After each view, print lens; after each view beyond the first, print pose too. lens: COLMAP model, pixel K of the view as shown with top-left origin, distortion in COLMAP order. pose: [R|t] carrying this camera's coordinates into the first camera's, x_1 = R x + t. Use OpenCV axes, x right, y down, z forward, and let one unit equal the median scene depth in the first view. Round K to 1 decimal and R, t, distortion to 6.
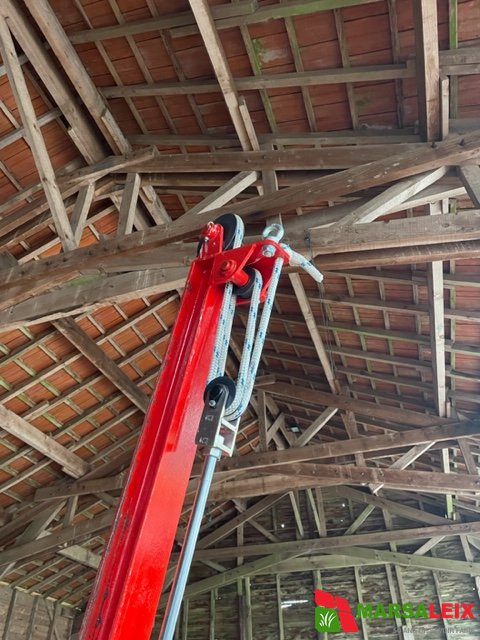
lens RADIAL K [[507.3, 0, 240.0], [0, 507.3, 320.0], [0, 0, 1]] dist [0.017097, 0.000847]
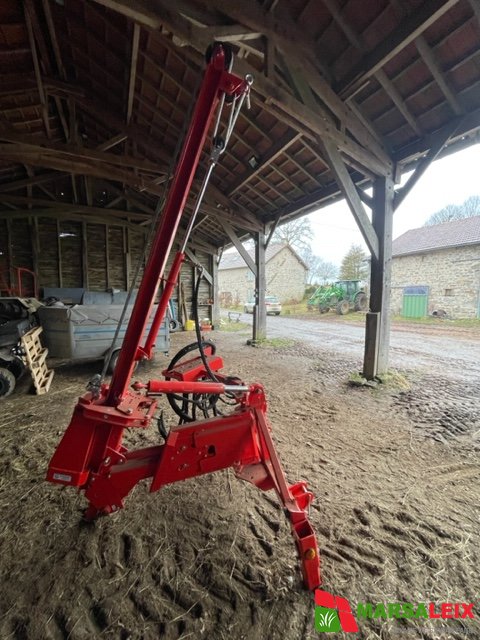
lens RADIAL K [[264.3, 0, 240.0], [0, 264.3, 320.0], [0, 0, 1]] dist [0.000506, 0.000085]
pose [[0.724116, -0.029726, 0.689038, -0.116967], [-0.447849, 0.739509, 0.502551, 0.009377], [-0.524488, -0.672490, 0.522177, -0.058850]]
